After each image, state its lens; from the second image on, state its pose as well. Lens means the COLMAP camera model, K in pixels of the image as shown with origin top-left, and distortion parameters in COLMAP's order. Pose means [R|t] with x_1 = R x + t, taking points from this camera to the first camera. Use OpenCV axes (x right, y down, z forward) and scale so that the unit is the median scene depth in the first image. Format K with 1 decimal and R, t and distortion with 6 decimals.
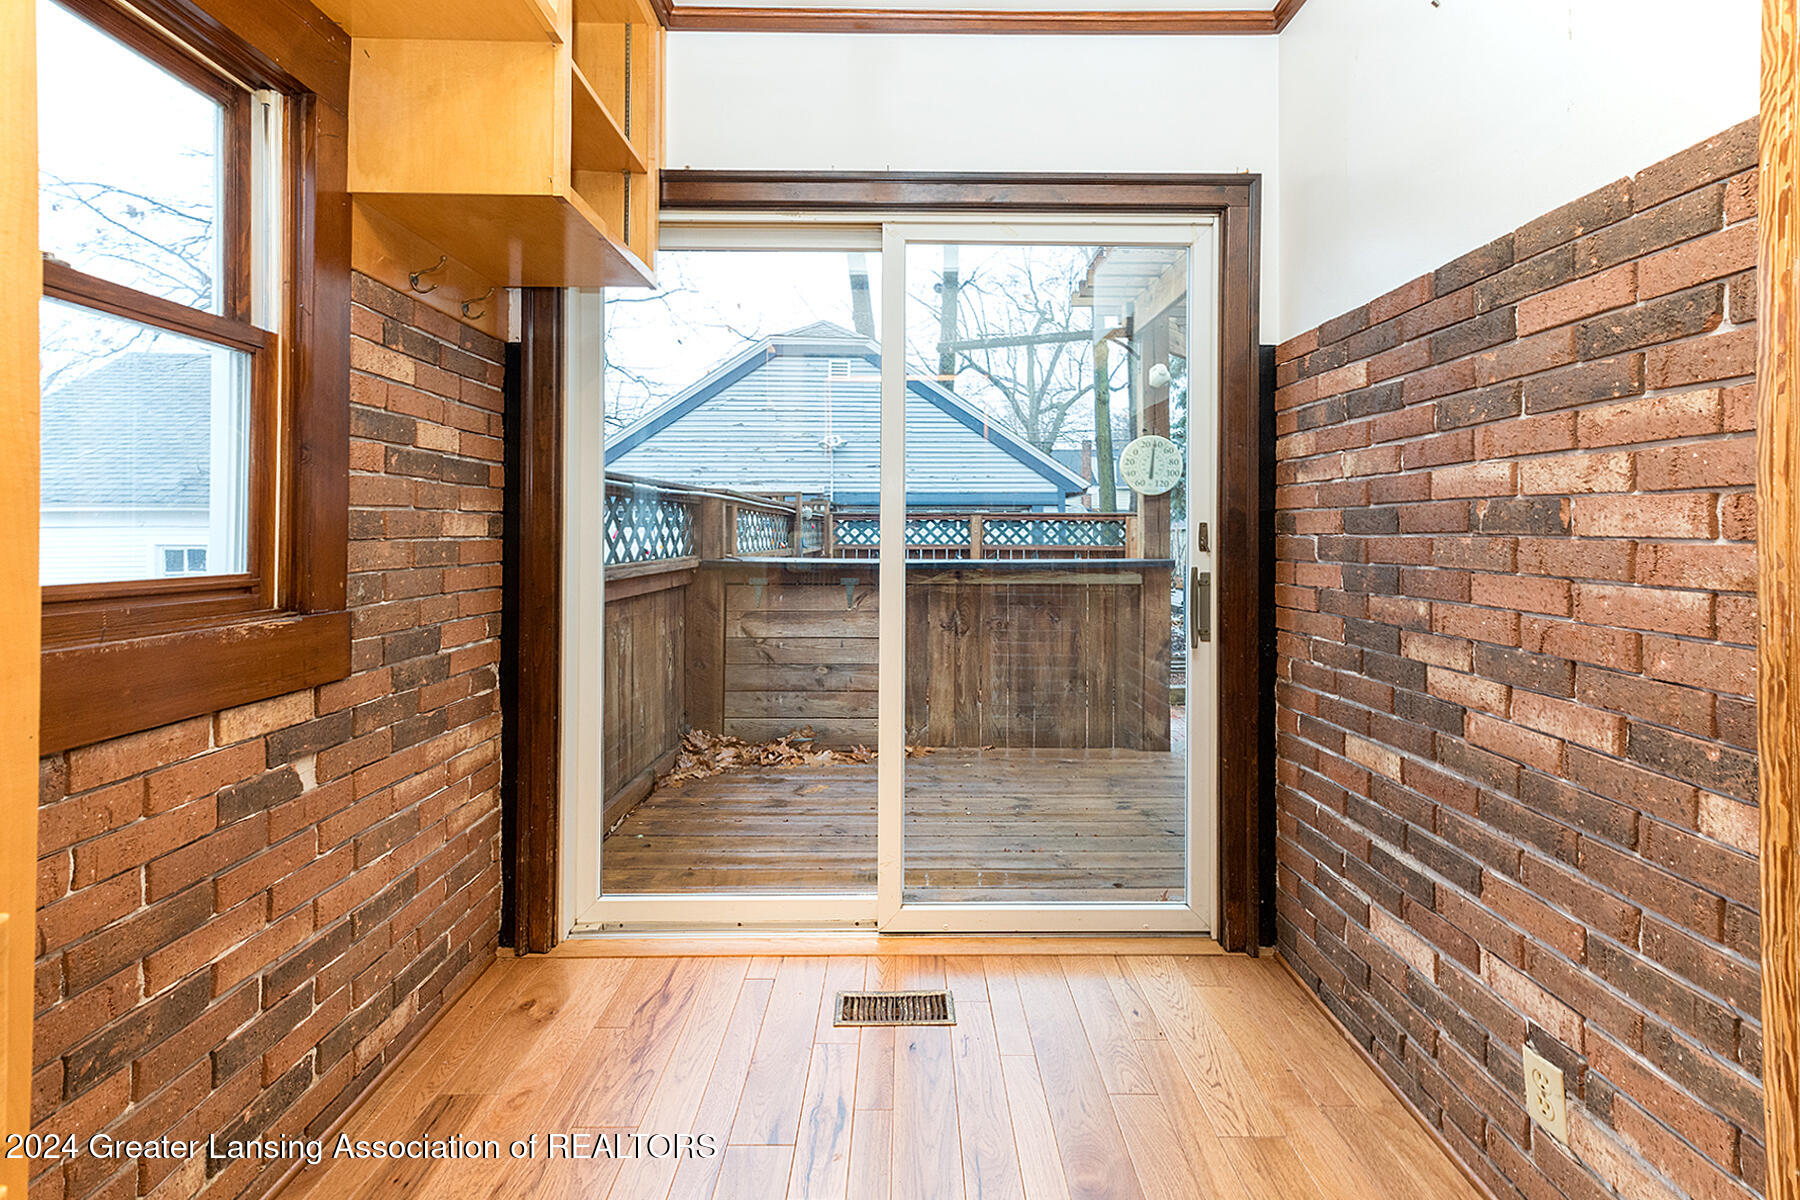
lens RADIAL K [[728.7, 0, 979.0], [0, 728.7, 584.8], [0, 0, 1]] dist [0.010111, 0.000240]
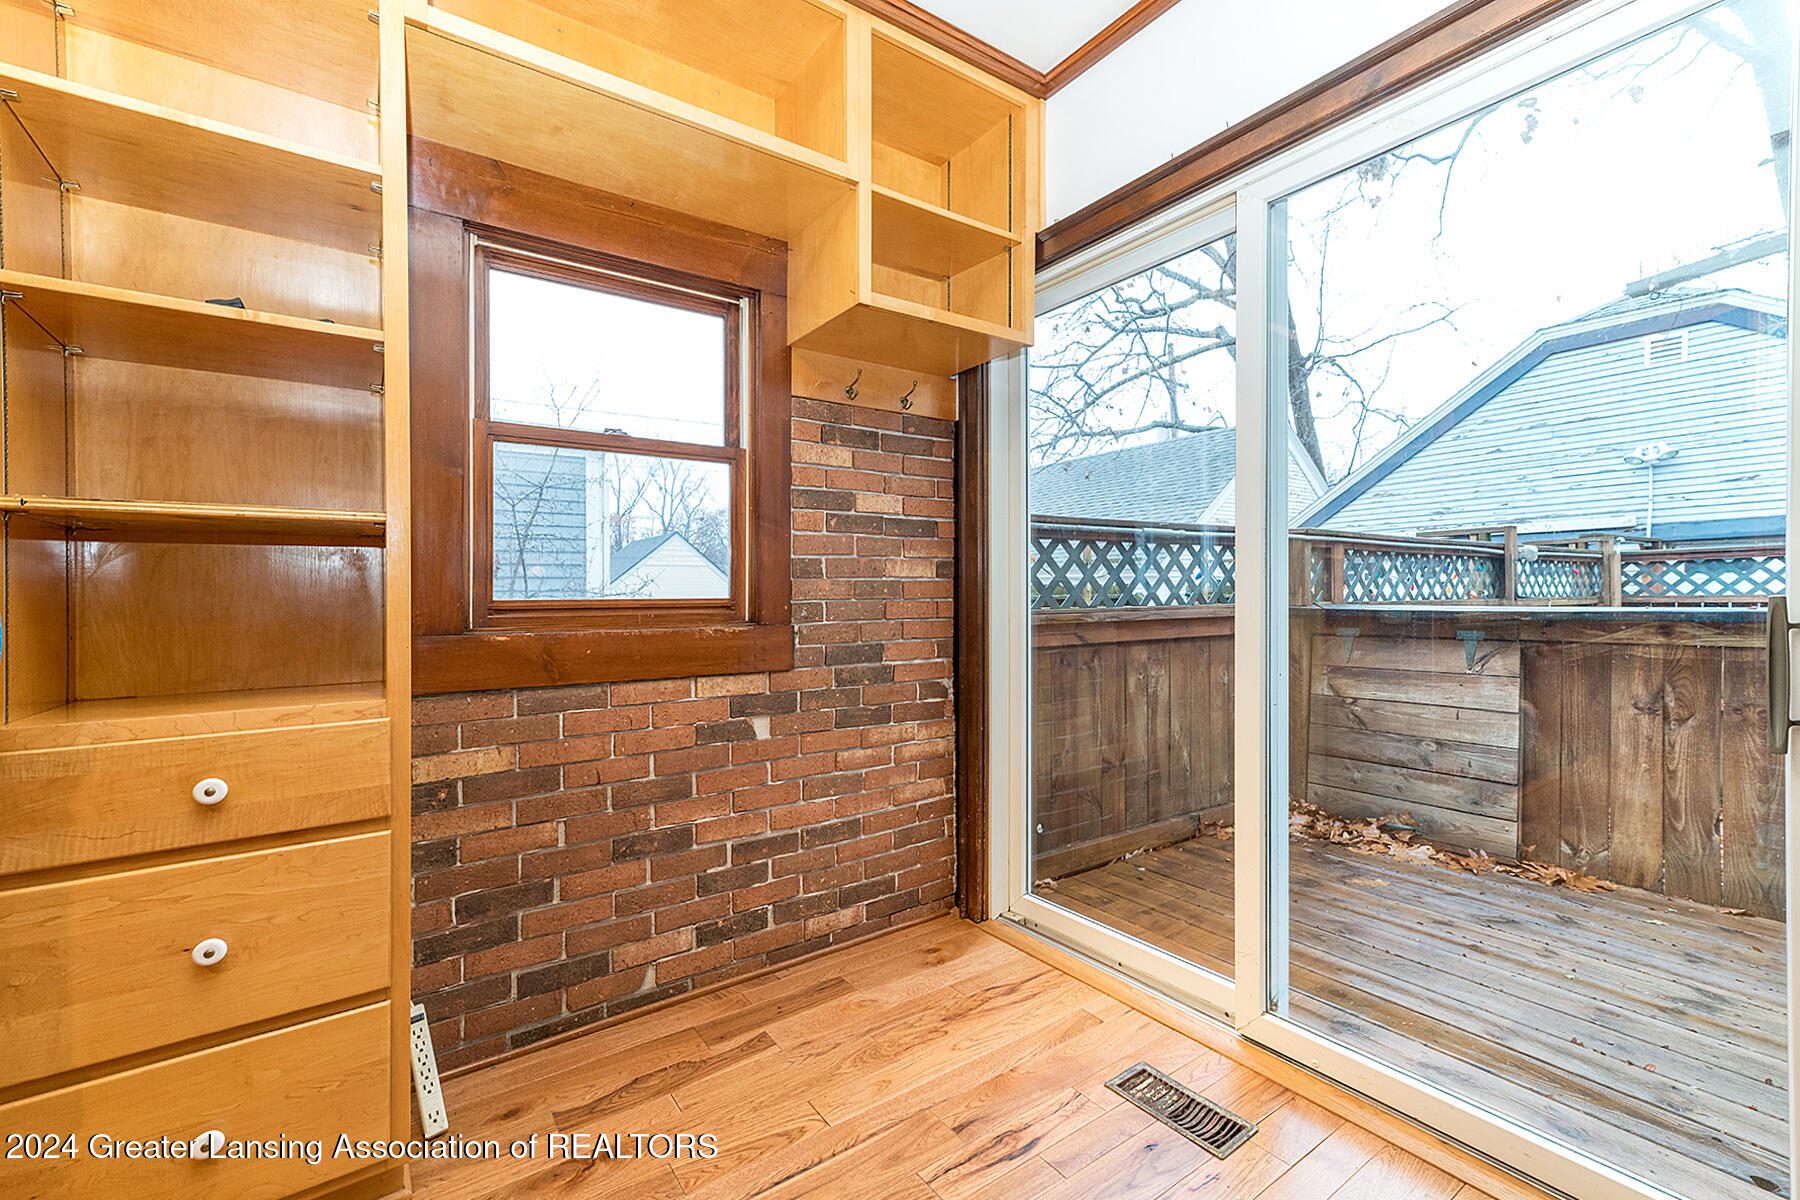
lens RADIAL K [[768.6, 0, 954.2], [0, 768.6, 643.8], [0, 0, 1]] dist [0.001864, 0.005790]
pose [[0.603885, 0.038499, -0.796141, 0.431783], [-0.036012, 0.999131, 0.020999, 0.020763], [0.796257, 0.015990, 0.604747, 0.228403]]
